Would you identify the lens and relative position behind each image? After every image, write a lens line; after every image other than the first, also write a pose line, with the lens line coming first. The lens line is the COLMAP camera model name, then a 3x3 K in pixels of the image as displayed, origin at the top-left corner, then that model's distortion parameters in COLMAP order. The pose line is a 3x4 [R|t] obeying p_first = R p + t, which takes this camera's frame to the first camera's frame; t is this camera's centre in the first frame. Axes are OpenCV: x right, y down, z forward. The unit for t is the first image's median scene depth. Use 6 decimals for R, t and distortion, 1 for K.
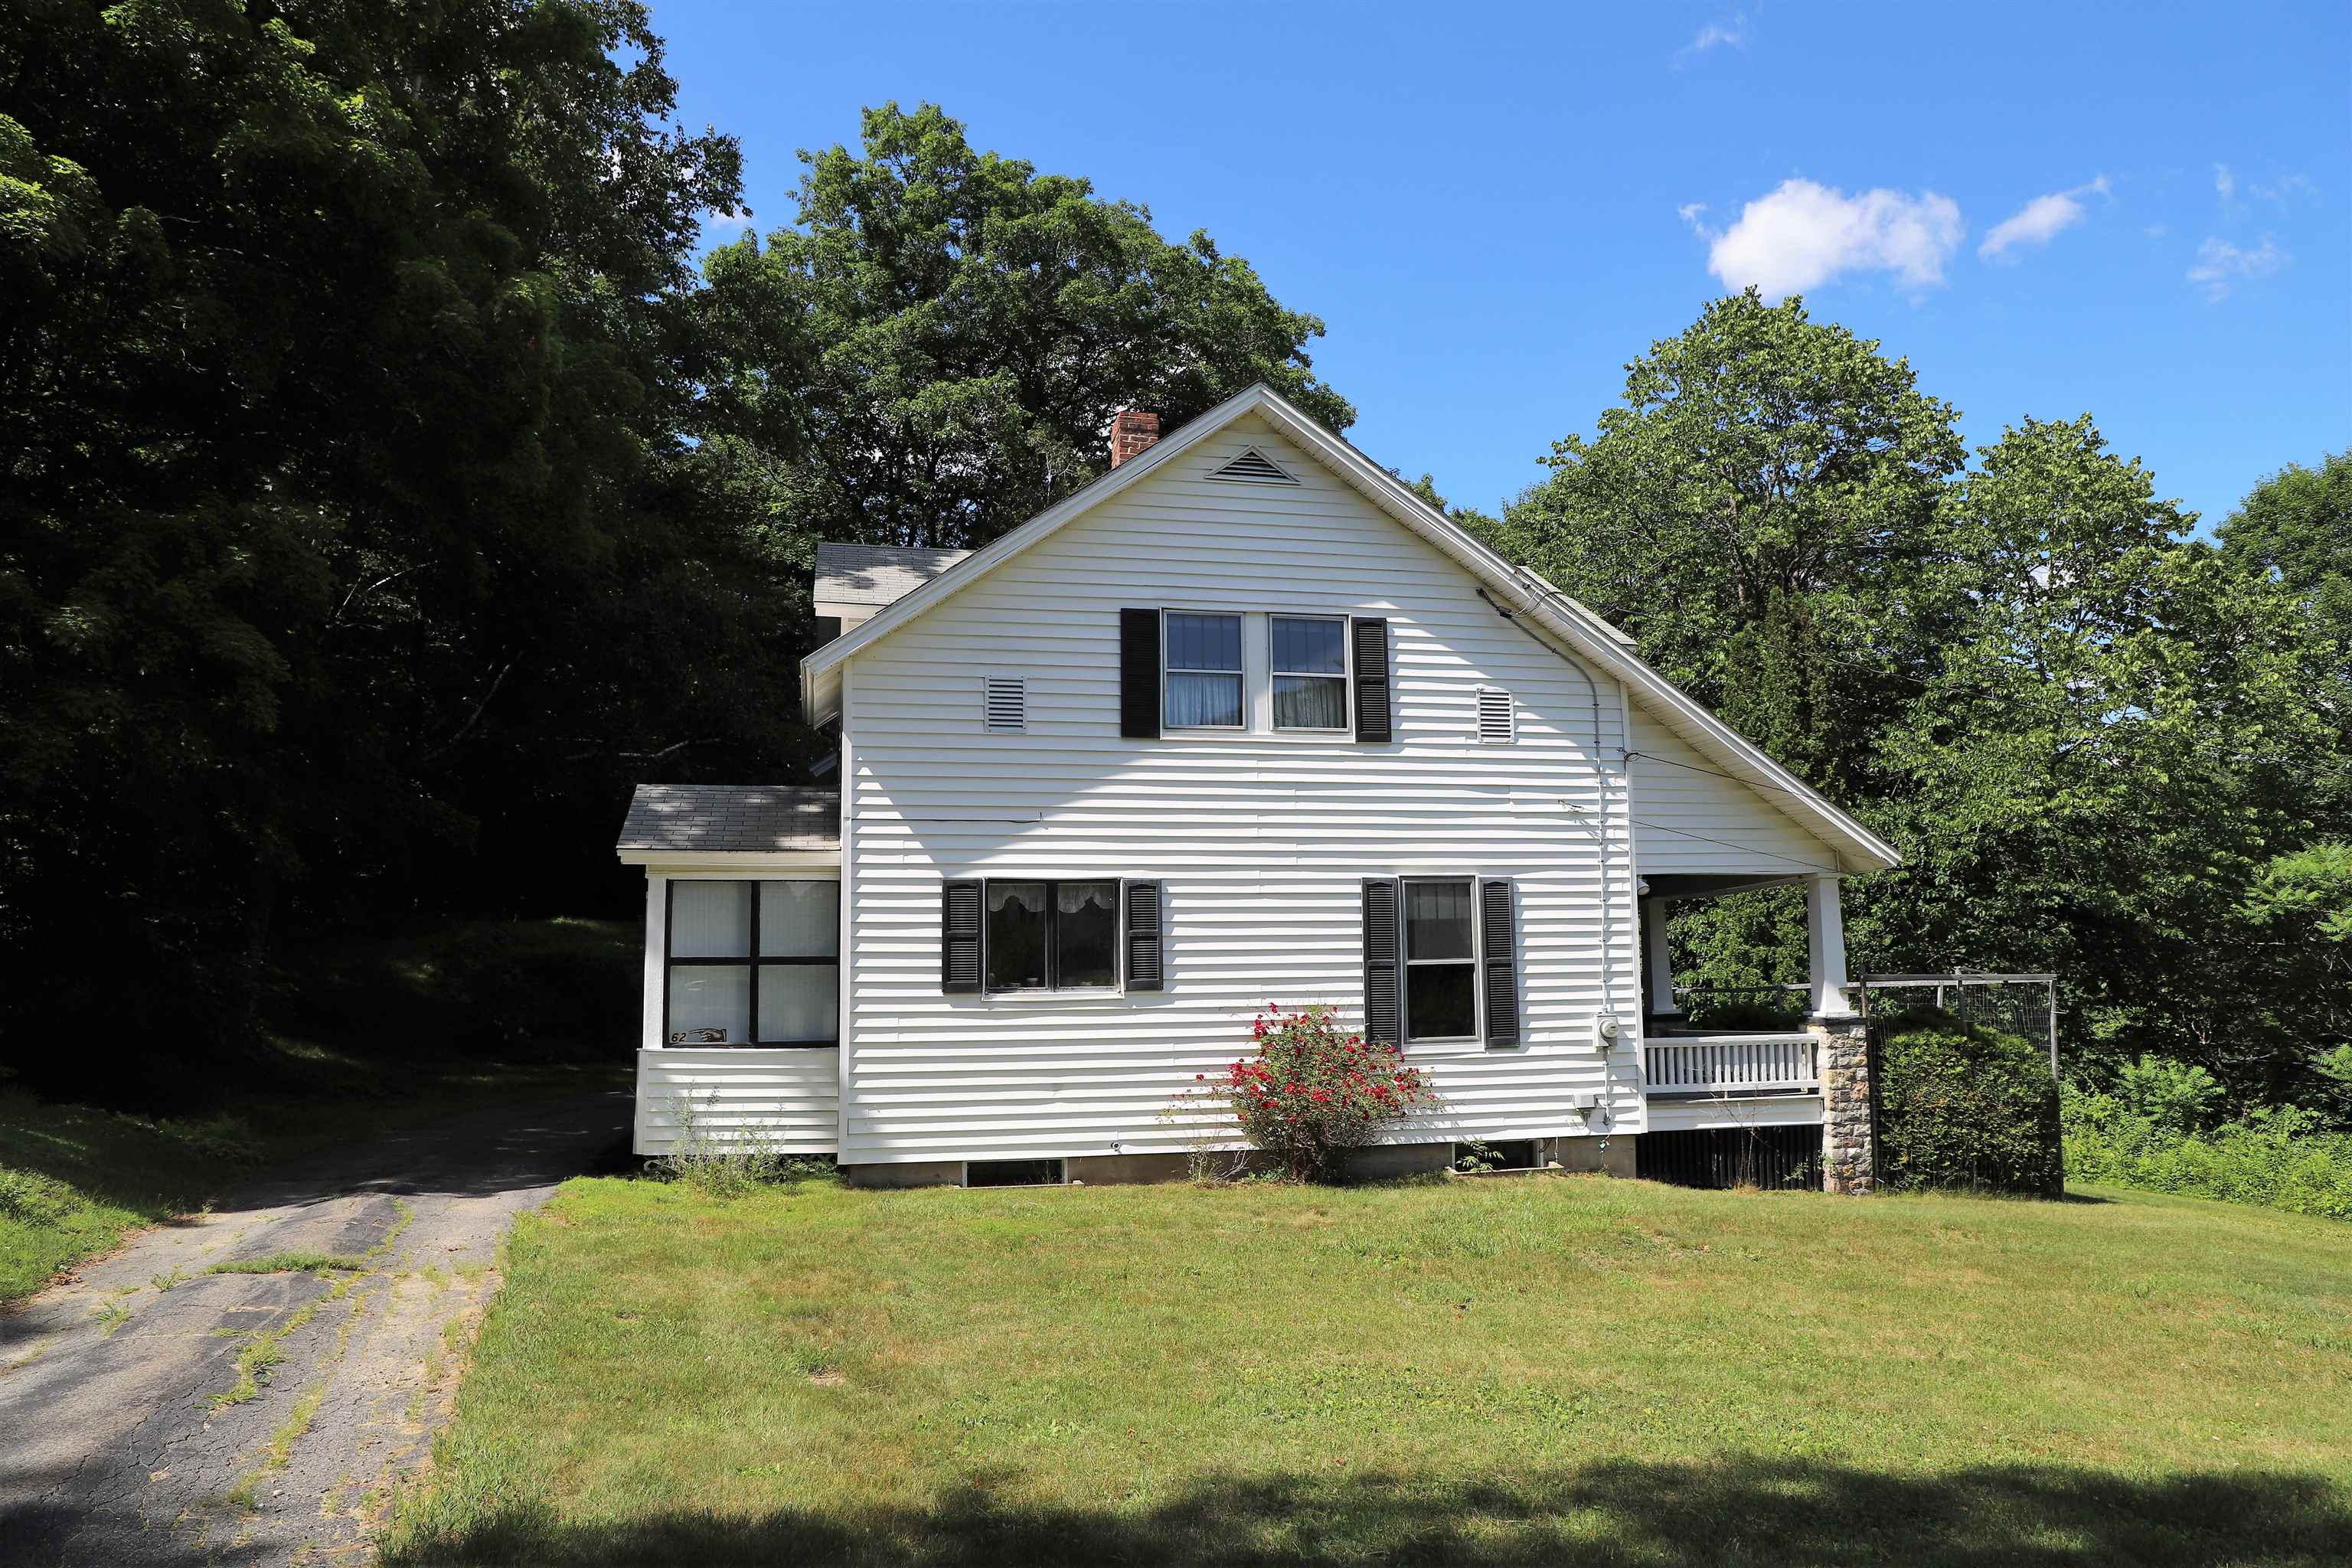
lens RADIAL K [[1633.1, 0, 1161.9], [0, 1633.1, 771.5], [0, 0, 1]] dist [-0.076919, 0.037228]
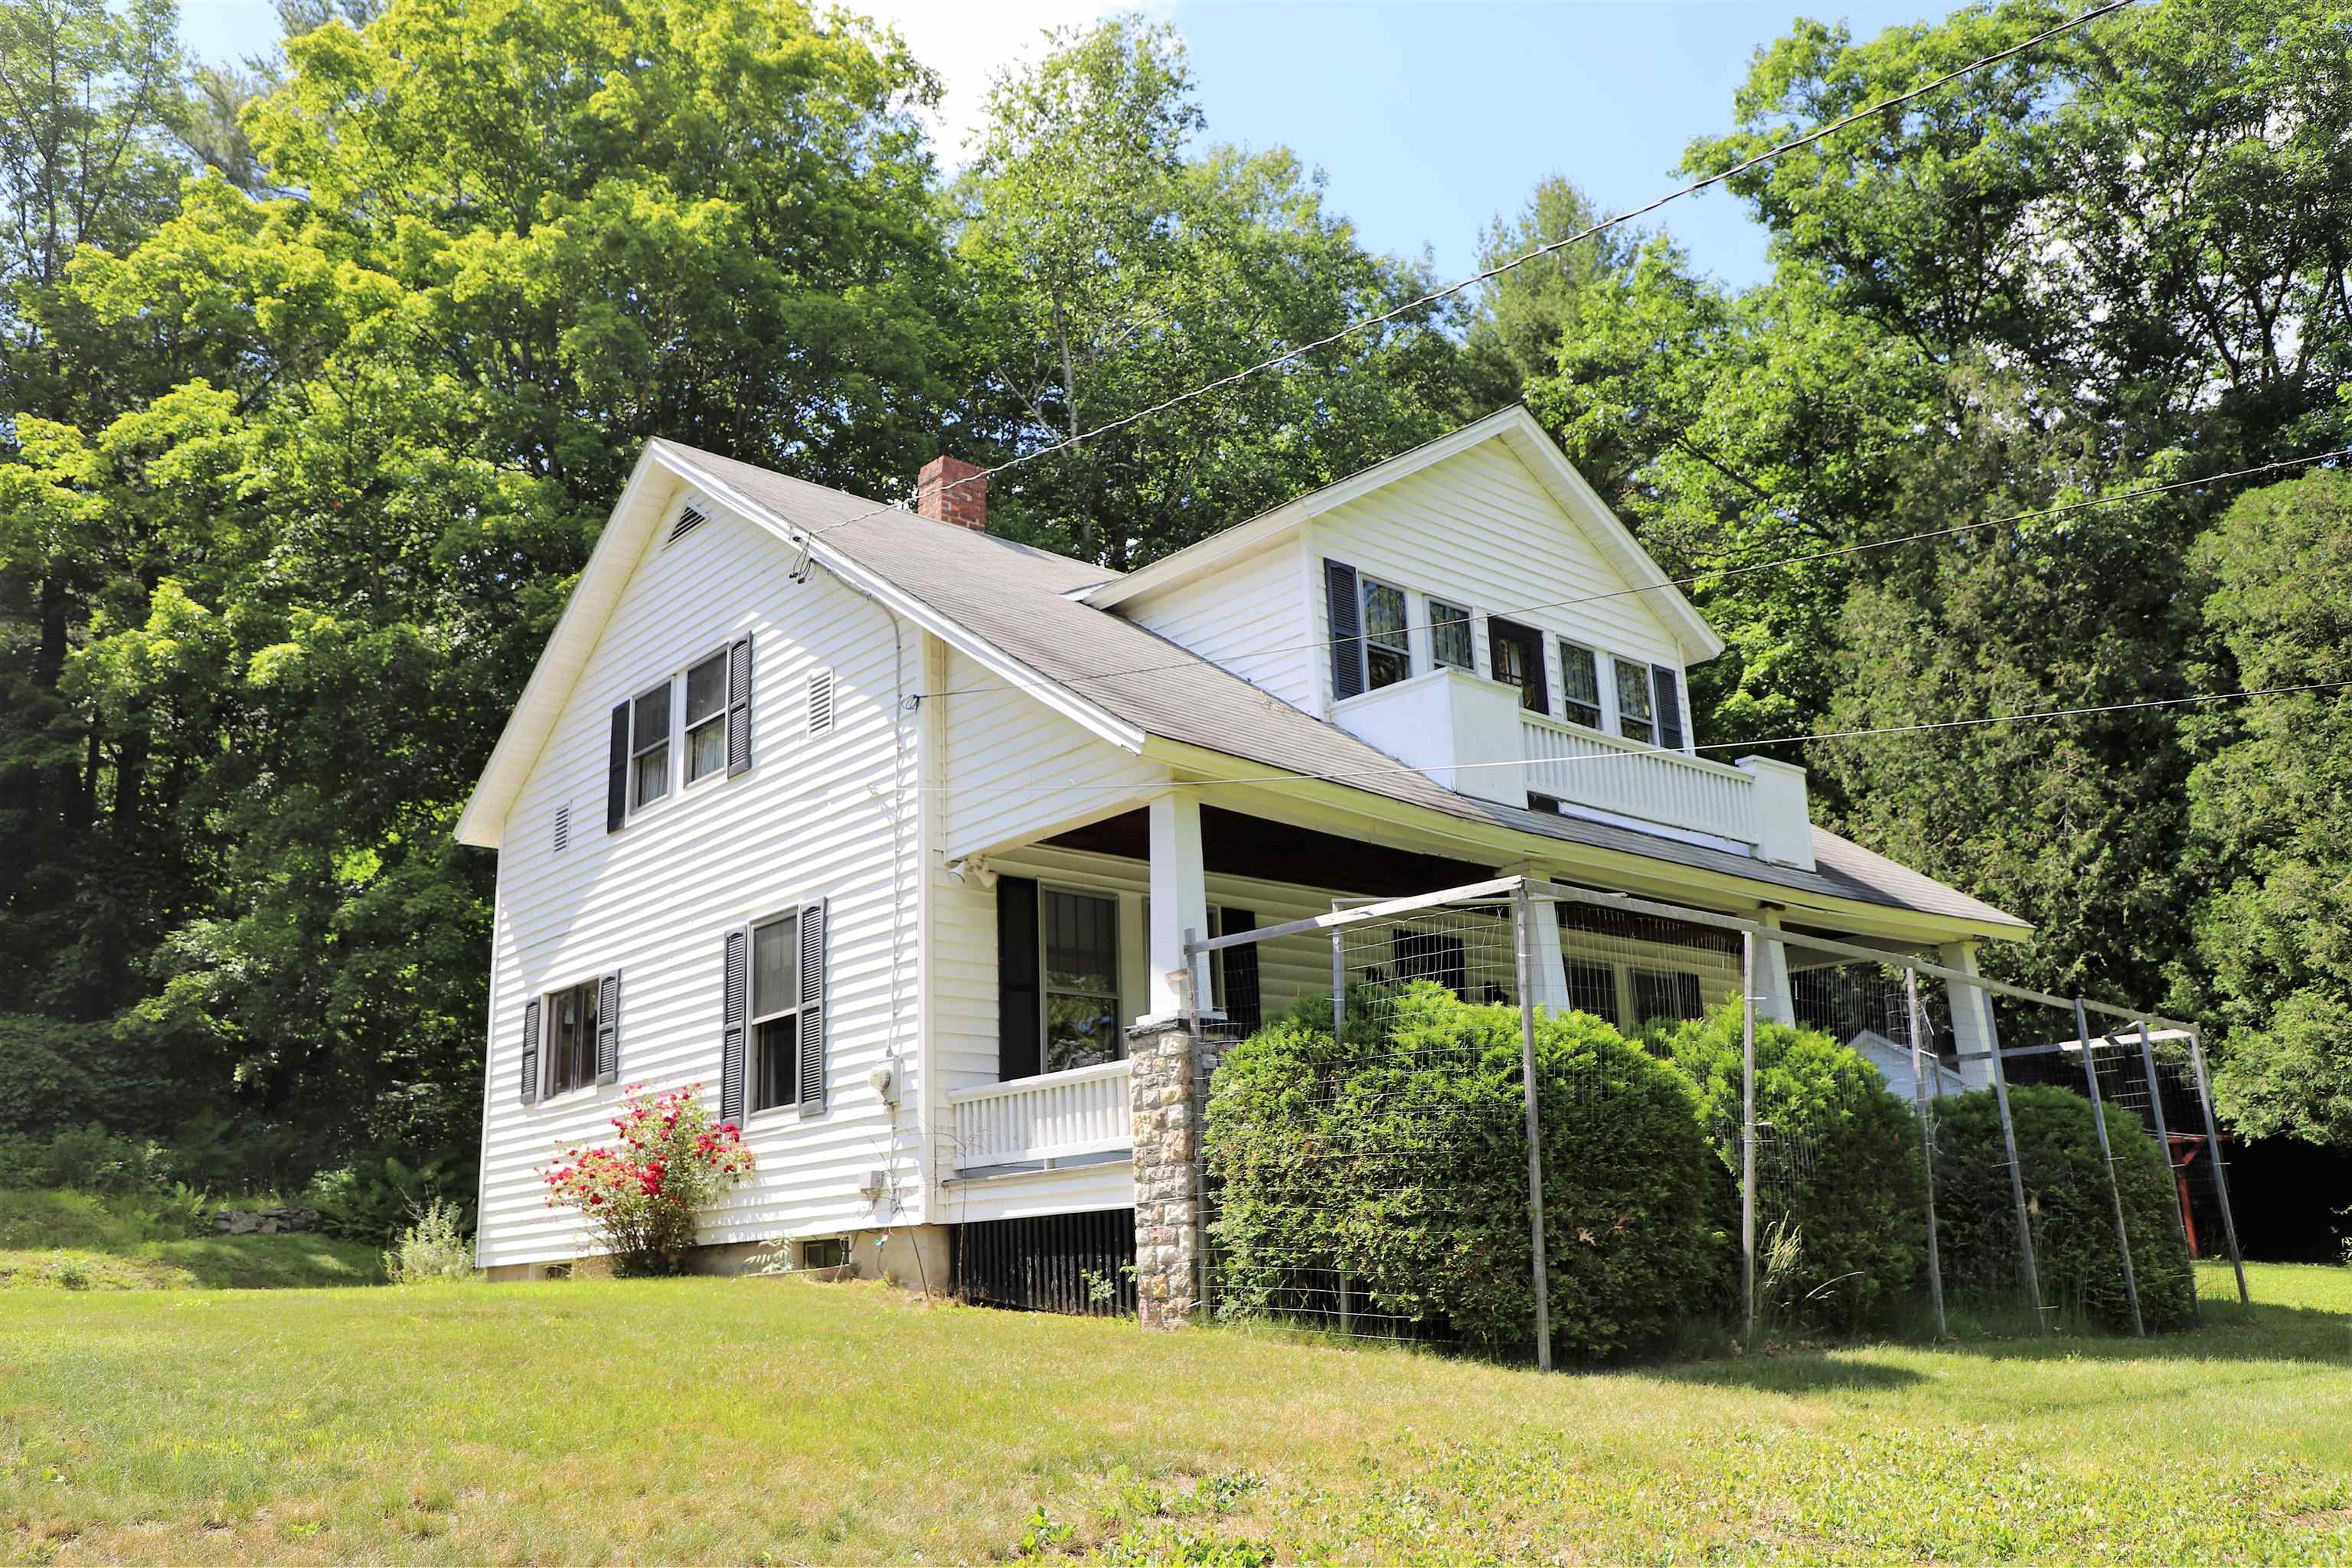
lens RADIAL K [[1890.7, 0, 1174.2], [0, 1890.7, 779.4], [0, 0, 1]] dist [0.002077, -0.000038]
pose [[0.474317, -0.236164, -0.848086, 1.069246], [0.154929, 0.970704, -0.183660, 0.200799], [0.866614, -0.044280, 0.497010, 0.684939]]
